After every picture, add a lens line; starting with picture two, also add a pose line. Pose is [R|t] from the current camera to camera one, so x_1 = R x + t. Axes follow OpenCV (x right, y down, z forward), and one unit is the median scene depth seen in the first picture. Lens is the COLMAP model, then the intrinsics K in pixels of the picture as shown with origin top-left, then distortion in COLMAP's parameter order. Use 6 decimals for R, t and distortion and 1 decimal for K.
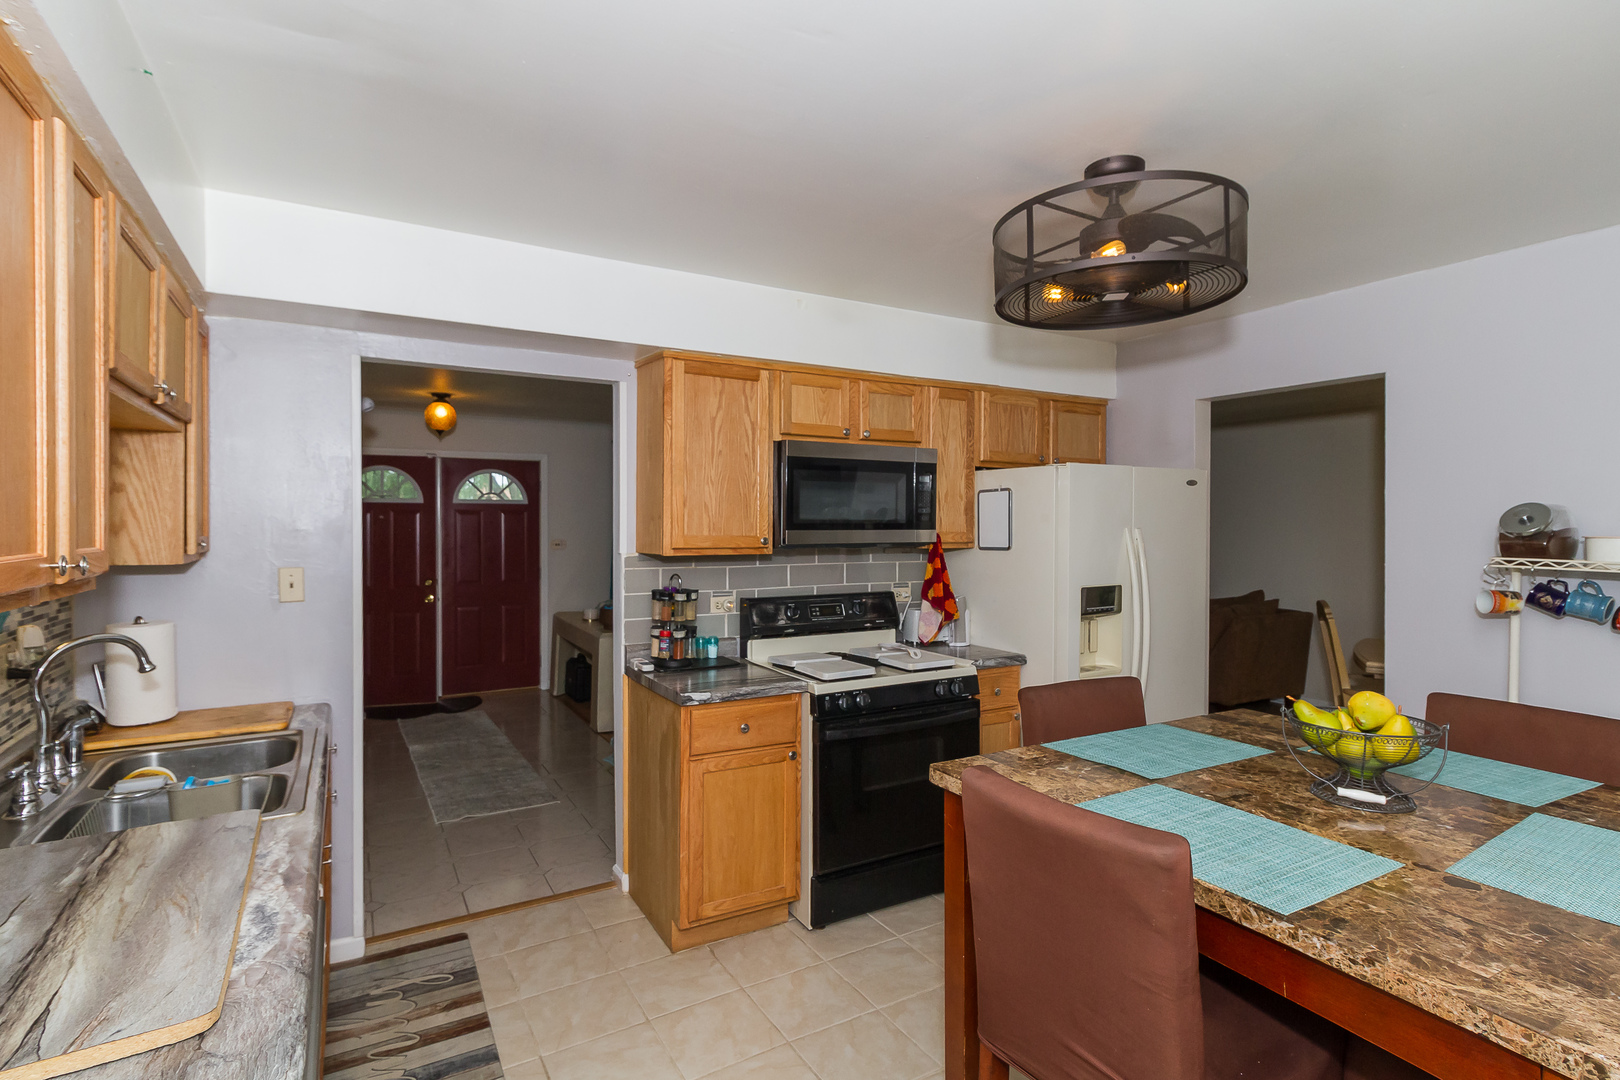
lens RADIAL K [[790.0, 0, 847.1], [0, 790.0, 534.4], [0, 0, 1]] dist [0.003222, 0.000890]
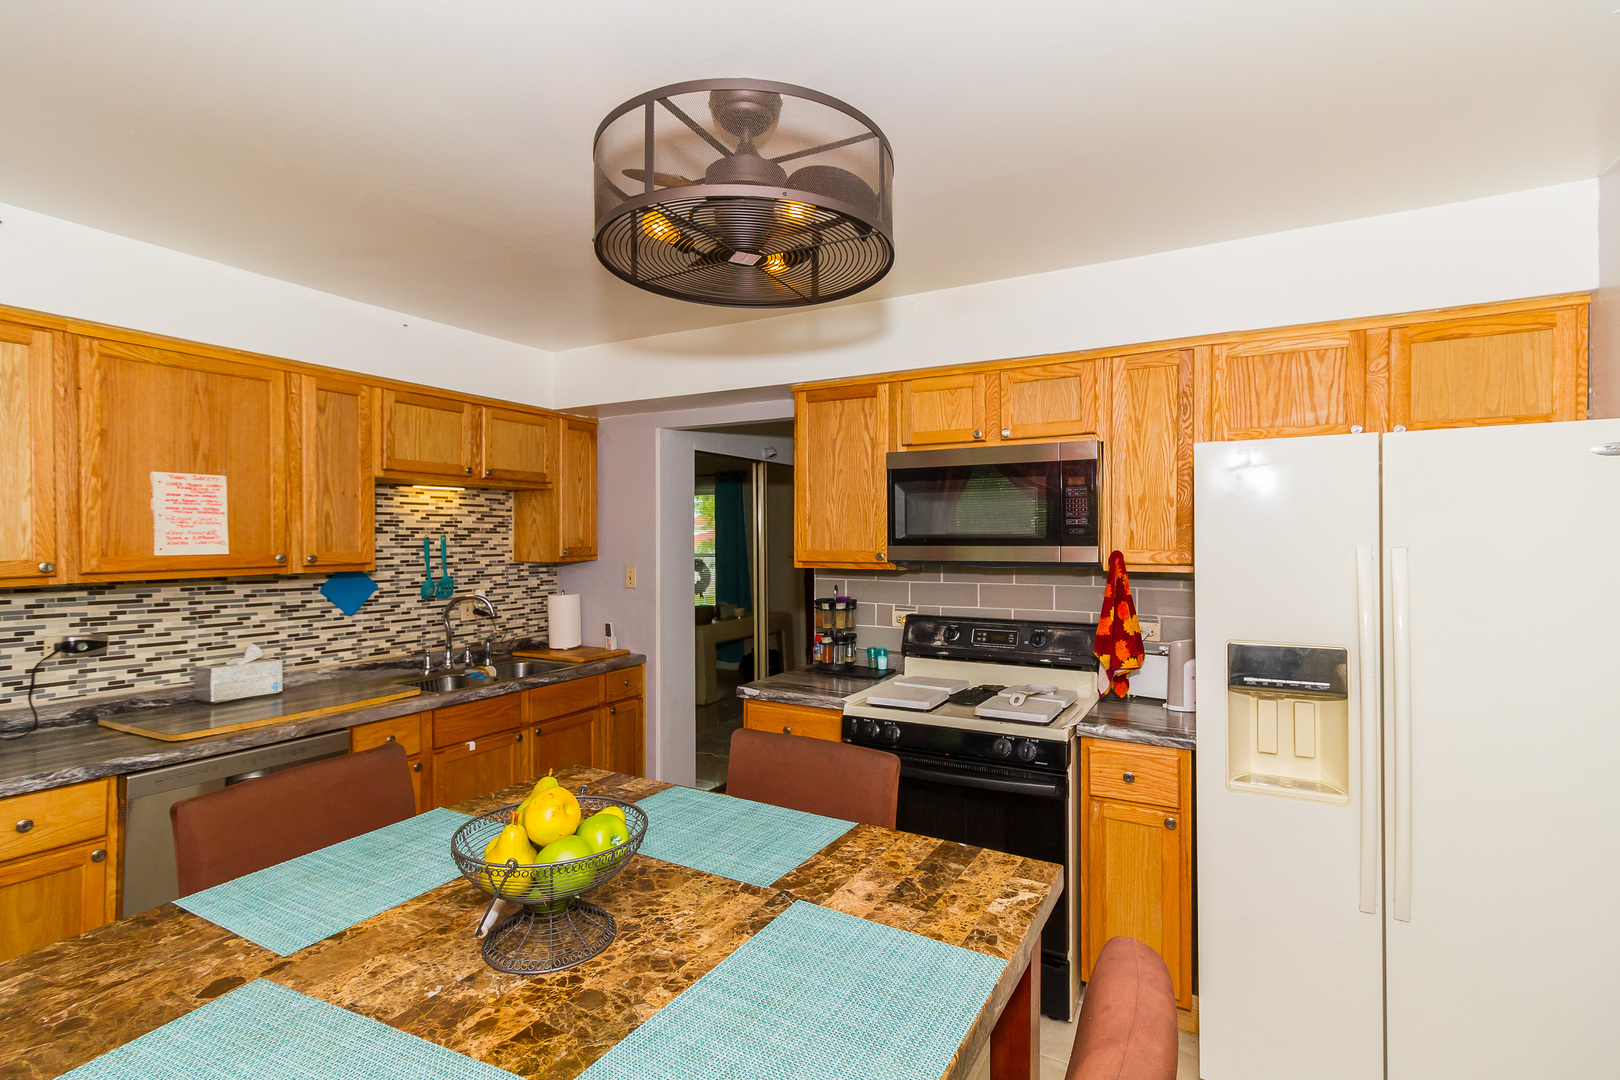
lens RADIAL K [[790.0, 0, 847.1], [0, 790.0, 534.4], [0, 0, 1]] dist [0.003222, 0.000890]
pose [[0.508166, -0.003925, -0.861250, 0.740993], [-0.008732, 0.999915, -0.009709, -0.009300], [0.861215, 0.012454, 0.508088, 0.465270]]
